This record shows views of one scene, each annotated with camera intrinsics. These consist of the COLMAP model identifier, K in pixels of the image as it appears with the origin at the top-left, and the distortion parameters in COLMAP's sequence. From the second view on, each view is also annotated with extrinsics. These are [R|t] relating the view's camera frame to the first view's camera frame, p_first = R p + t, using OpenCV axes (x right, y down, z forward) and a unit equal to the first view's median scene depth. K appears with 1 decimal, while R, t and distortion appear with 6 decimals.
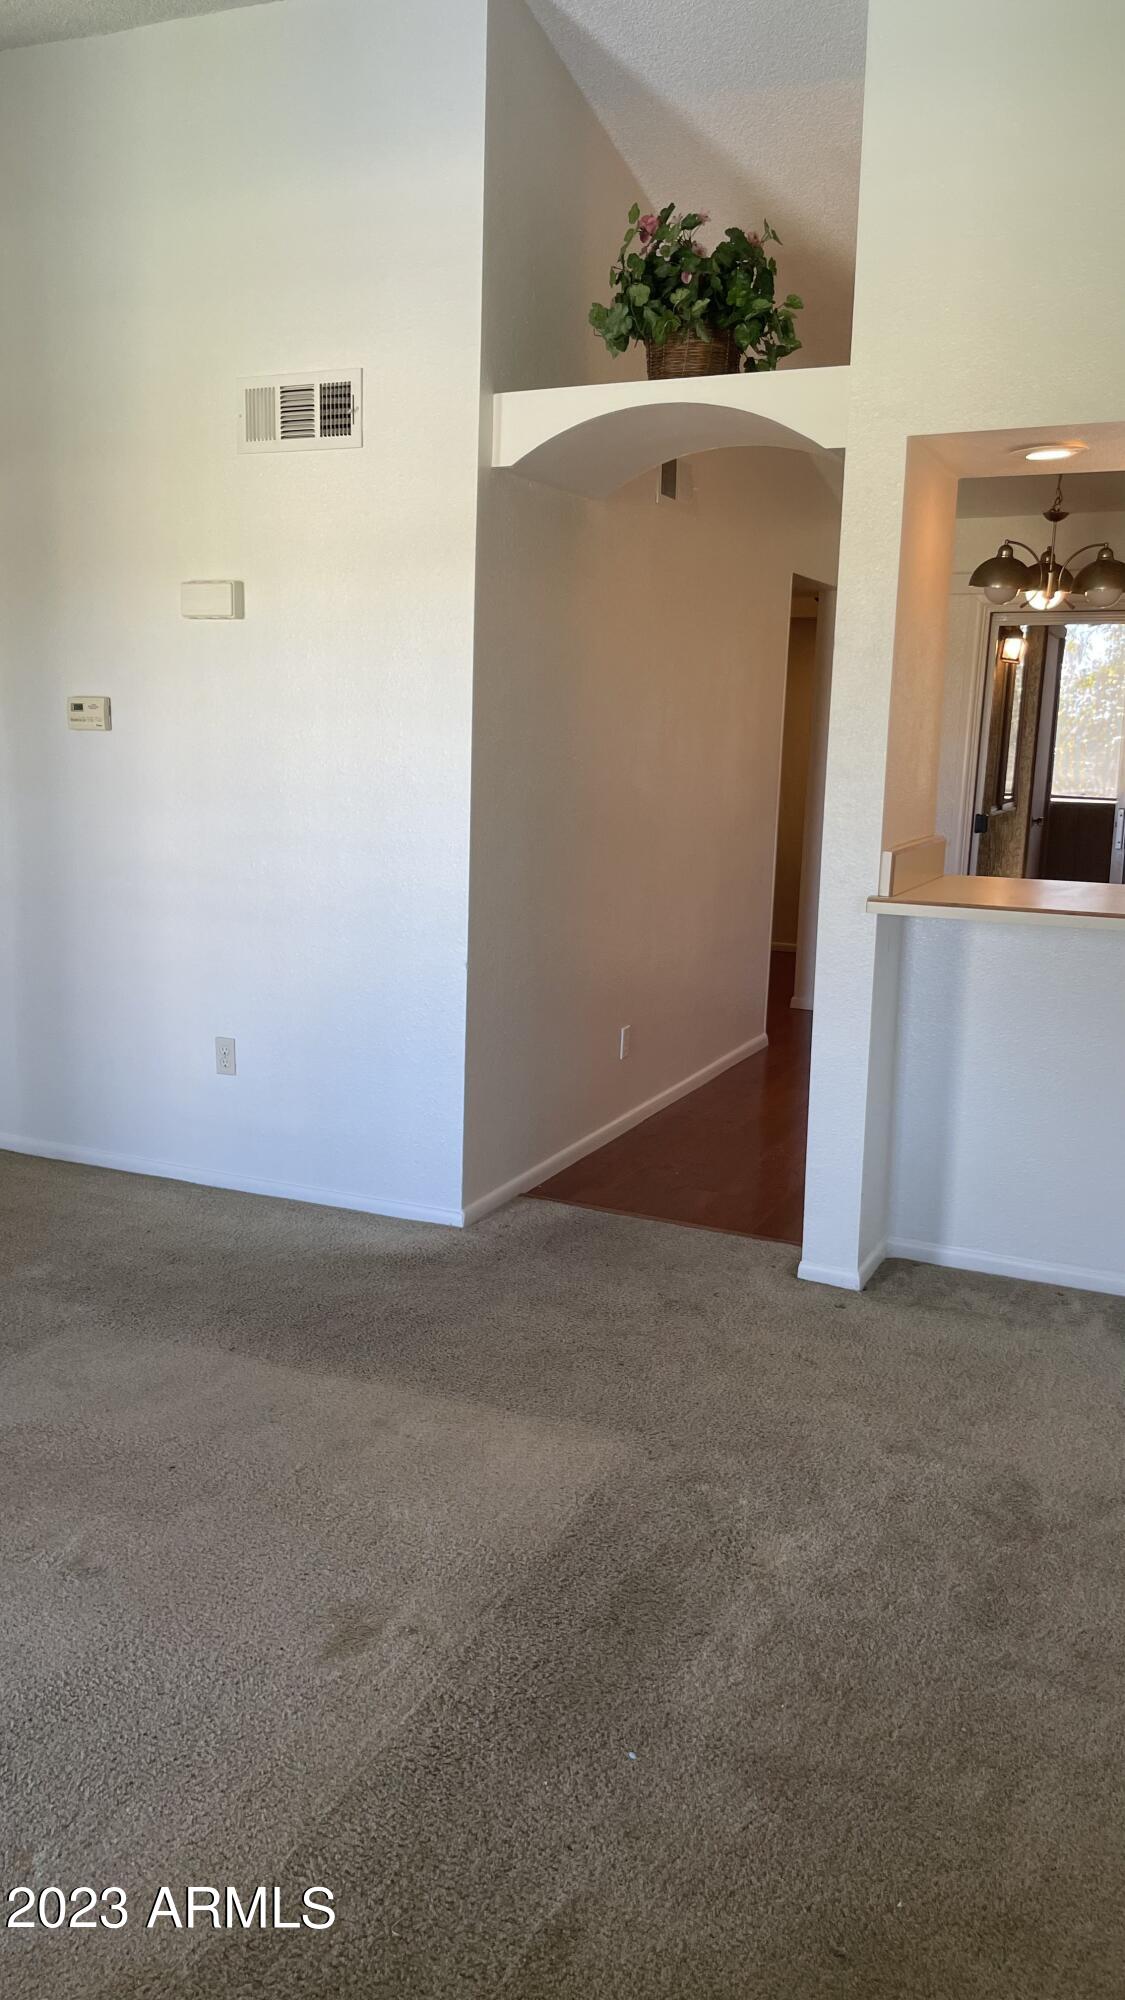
lens RADIAL K [[1510.3, 0, 539.6], [0, 1510.3, 1008.4], [0, 0, 1]] dist [0.061049, -0.043963]
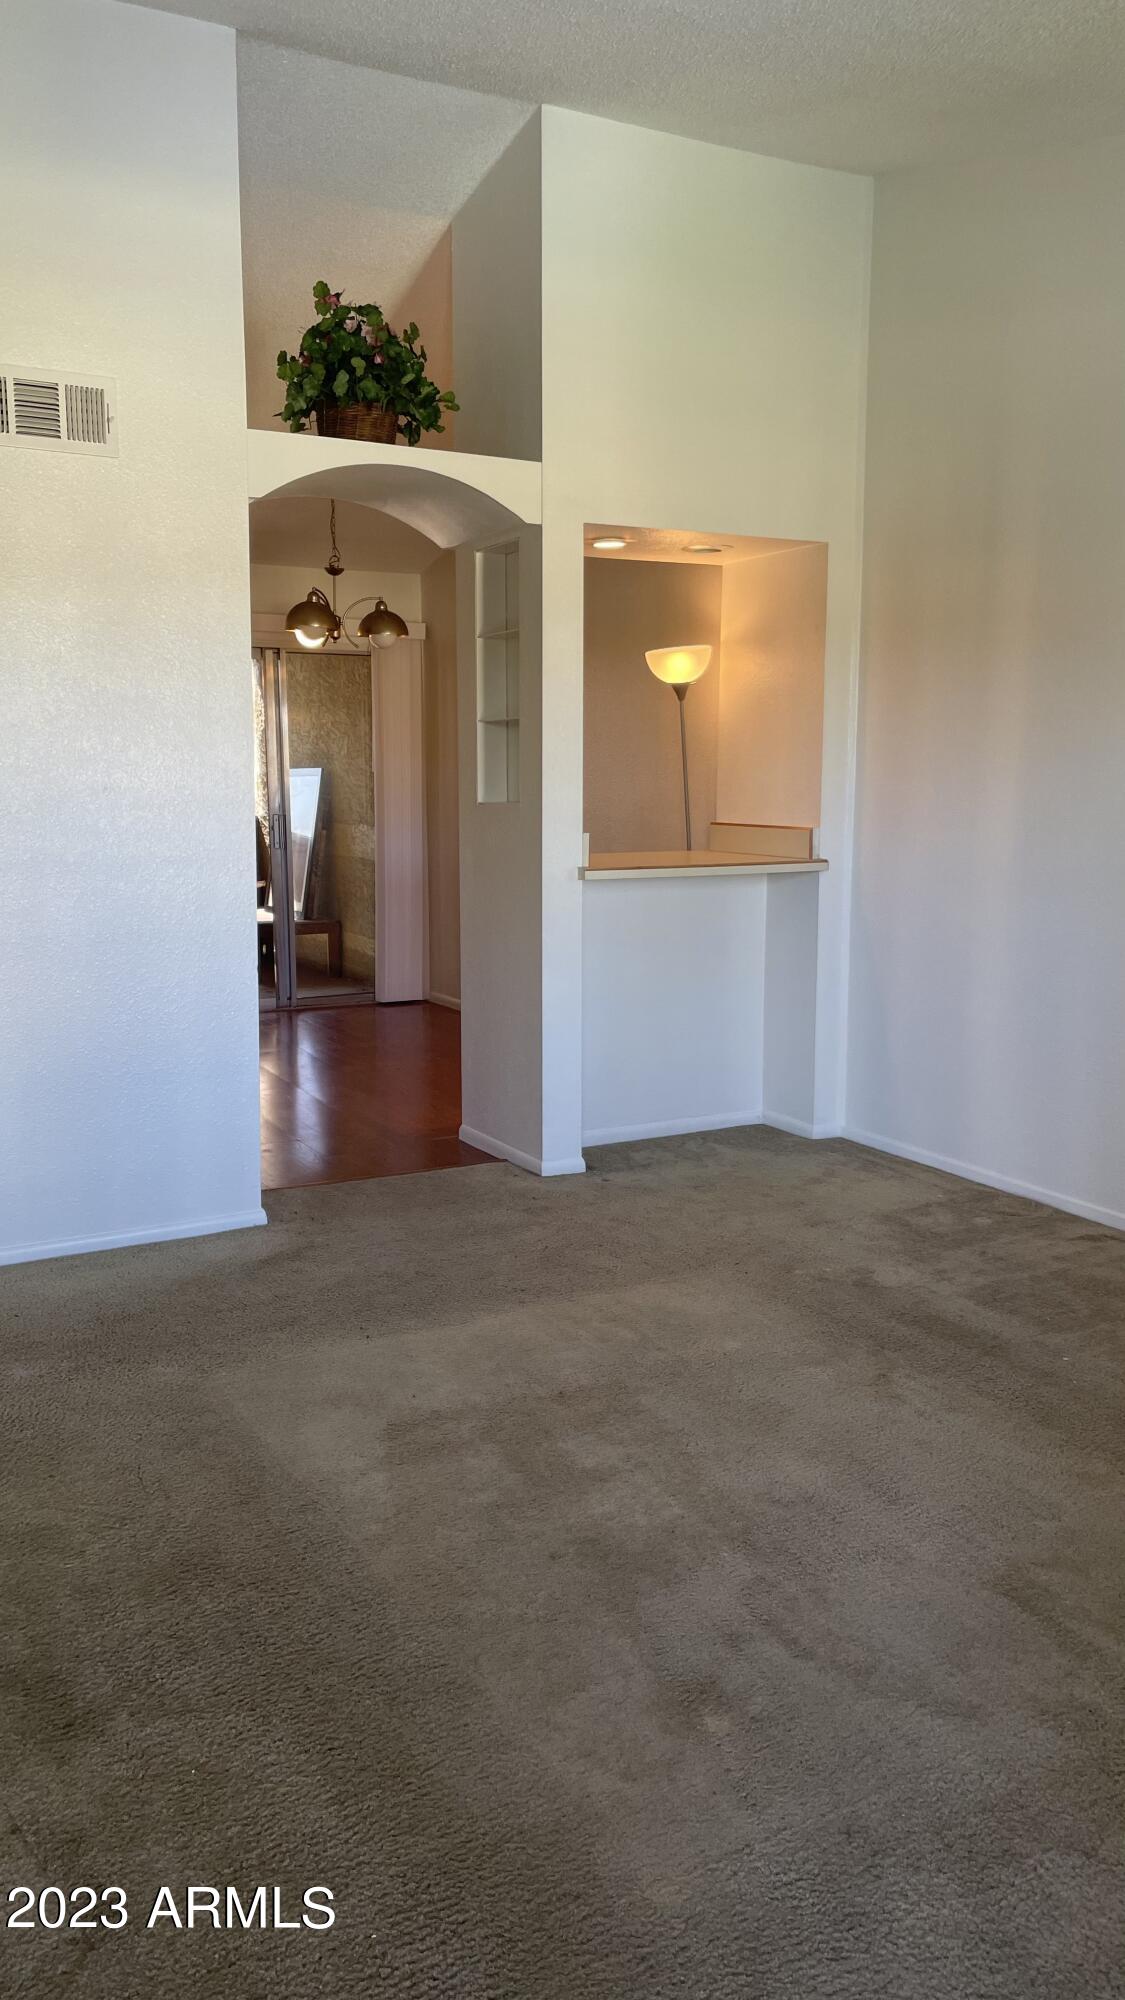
lens RADIAL K [[1510.3, 0, 551.7], [0, 1510.3, 1007.5], [0, 0, 1]] dist [0.061049, -0.043963]
pose [[0.599853, -0.144970, 0.786867, -0.788210], [0.158675, 0.985470, 0.060598, -0.035374], [-0.784218, 0.088506, 0.614140, 0.210988]]
